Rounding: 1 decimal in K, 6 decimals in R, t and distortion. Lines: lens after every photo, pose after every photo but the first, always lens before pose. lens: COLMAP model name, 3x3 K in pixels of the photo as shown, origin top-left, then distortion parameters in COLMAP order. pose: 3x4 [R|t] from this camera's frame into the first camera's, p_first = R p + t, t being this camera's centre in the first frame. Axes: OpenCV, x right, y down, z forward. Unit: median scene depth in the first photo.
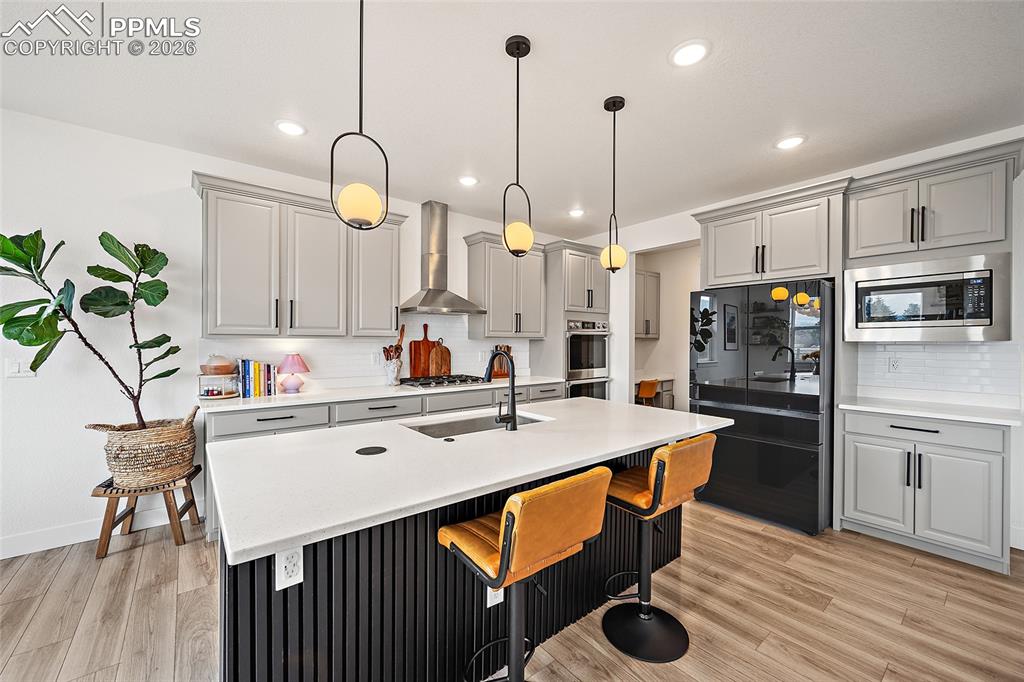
lens RADIAL K [[403.9, 0, 515.7], [0, 403.9, 344.1], [0, 0, 1]] dist [-0.004256, 0.000255]
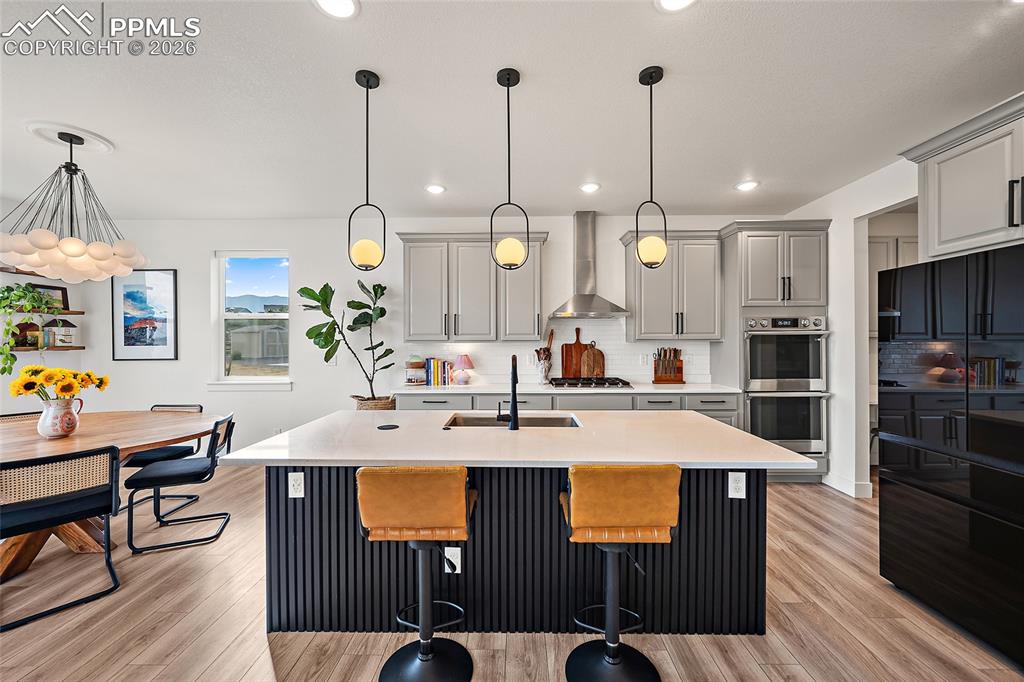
lens RADIAL K [[403.9, 0, 514.1], [0, 403.9, 342.6], [0, 0, 1]] dist [-0.004256, 0.000255]
pose [[0.768160, -0.003455, -0.640248, 0.421727], [0.000983, 0.999991, -0.004216, -0.009014], [0.640257, 0.002609, 0.768157, 0.106754]]
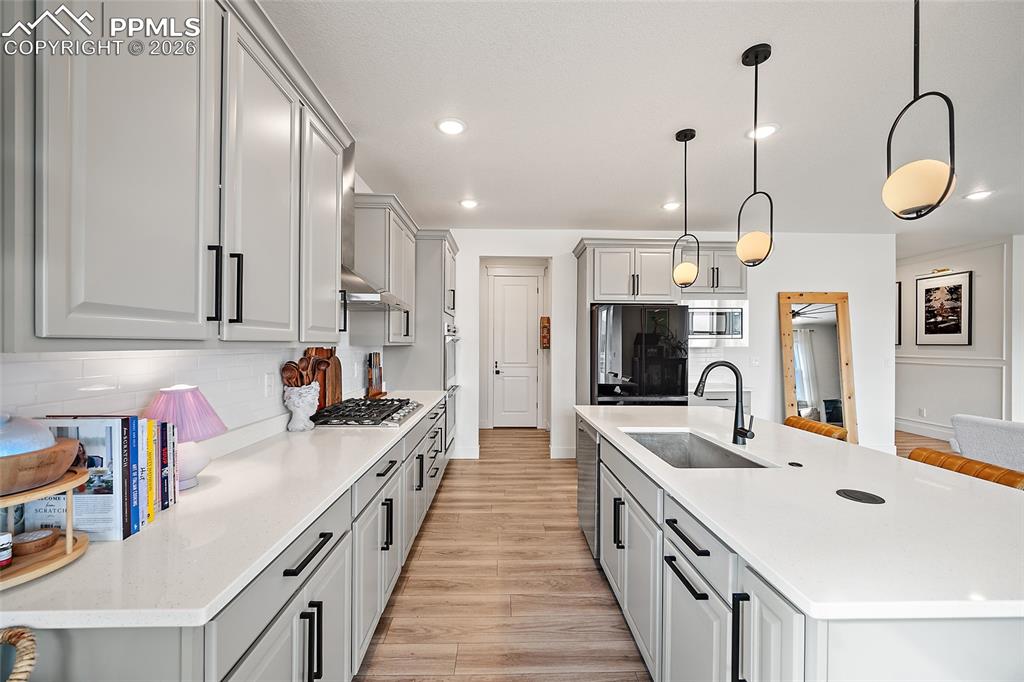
lens RADIAL K [[403.9, 0, 507.6], [0, 403.9, 345.0], [0, 0, 1]] dist [-0.004256, 0.000255]
pose [[0.613095, -0.003433, 0.790001, -0.684512], [0.005530, 0.999985, 0.000053, -0.016050], [-0.789989, 0.004336, 0.613105, 0.523155]]
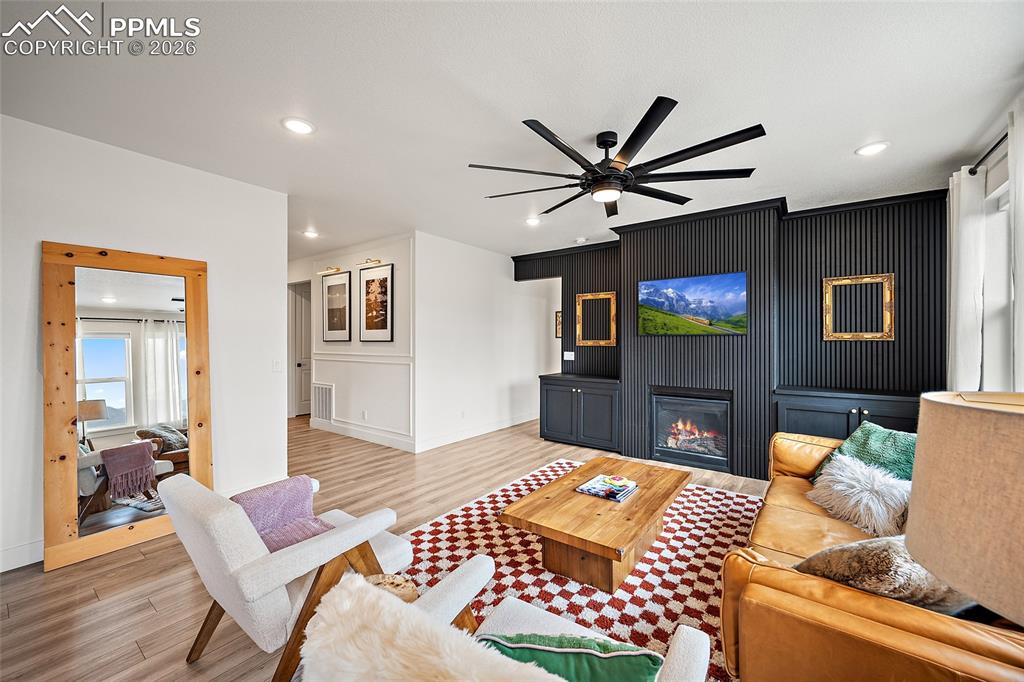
lens RADIAL K [[403.9, 0, 508.9], [0, 403.9, 340.9], [0, 0, 1]] dist [-0.004256, 0.000255]
pose [[-0.246057, -0.005864, 0.969238, 0.158820], [0.005738, 0.999955, 0.007506, -0.017256], [-0.969238, 0.007408, -0.246013, -0.029590]]
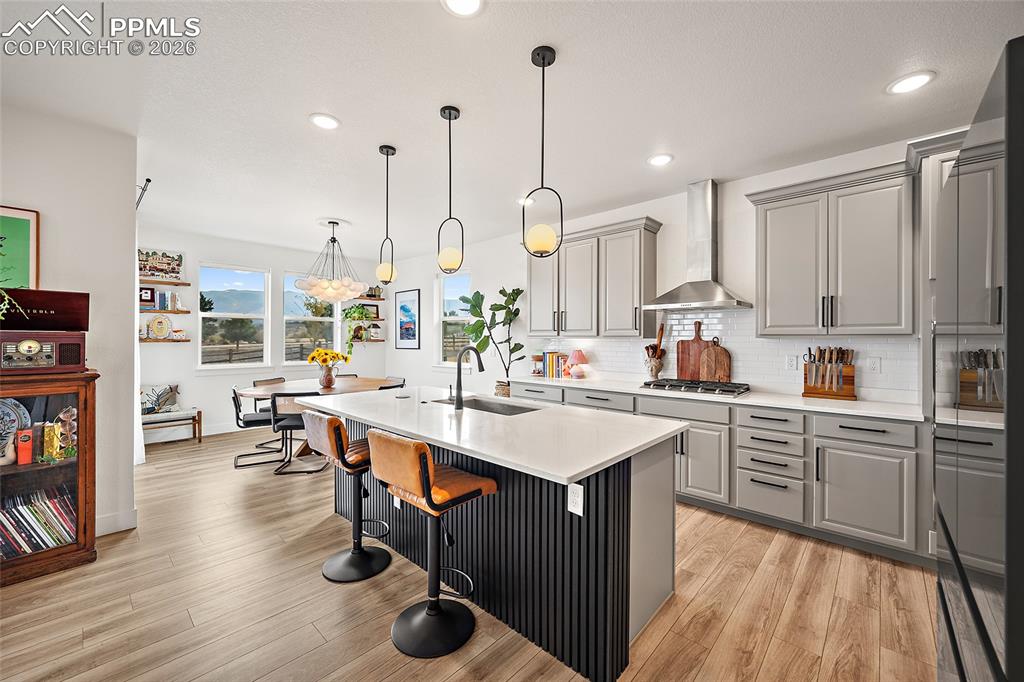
lens RADIAL K [[403.9, 0, 511.1], [0, 403.9, 341.6], [0, 0, 1]] dist [-0.004256, 0.000255]
pose [[0.140583, 0.001964, -0.990067, 0.781819], [-0.011392, 0.999935, 0.000366, -0.001486], [0.990003, 0.011227, 0.140596, 0.605378]]
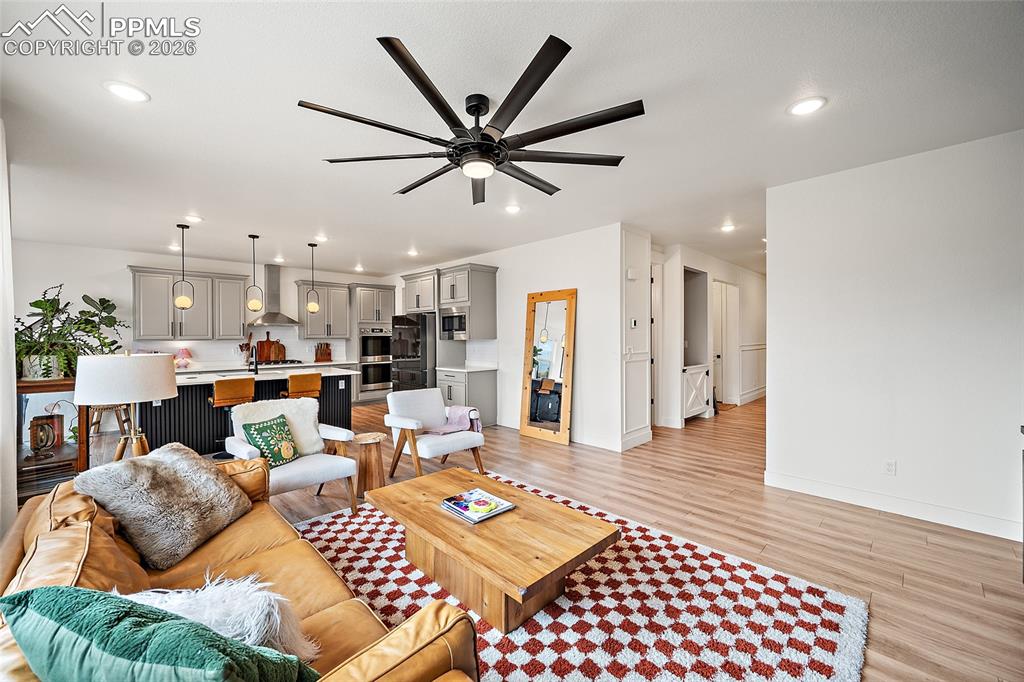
lens RADIAL K [[403.9, 0, 513.7], [0, 403.9, 339.3], [0, 0, 1]] dist [-0.004256, 0.000255]
pose [[0.995743, -0.009969, 0.091635, 0.911737], [0.010098, 0.999949, -0.000942, -0.003495], [-0.091621, 0.001864, 0.995792, -1.154367]]
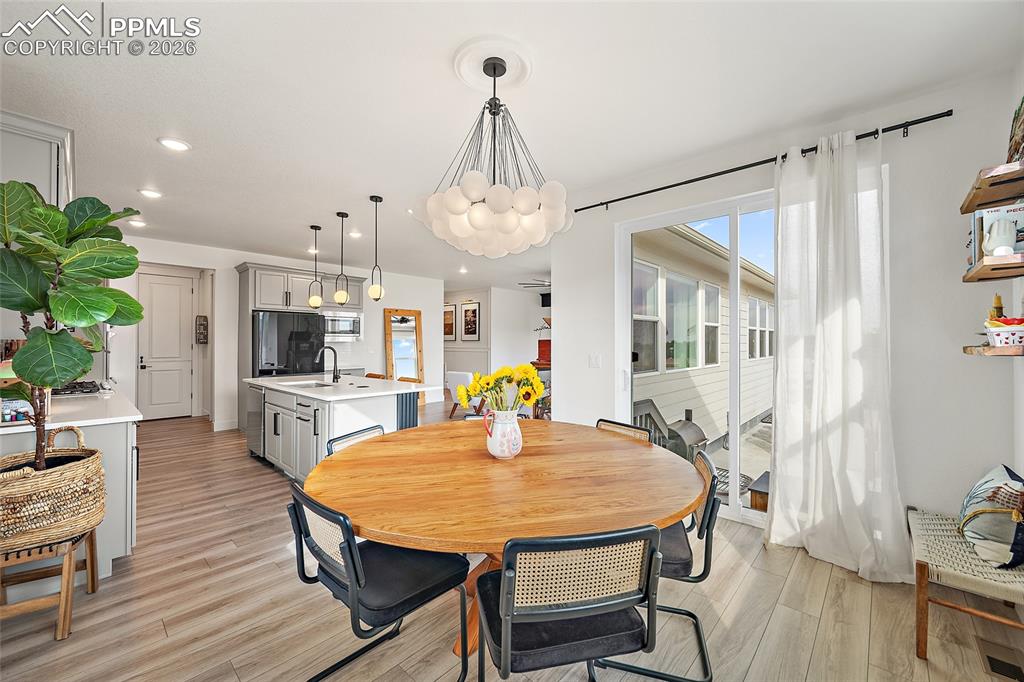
lens RADIAL K [[403.9, 0, 516.4], [0, 403.9, 342.1], [0, 0, 1]] dist [-0.004256, 0.000255]
pose [[-0.149773, -0.004345, 0.988711, -1.445634], [0.006196, 0.999967, 0.005333, -0.008458], [-0.988701, 0.006924, -0.149741, 0.215639]]
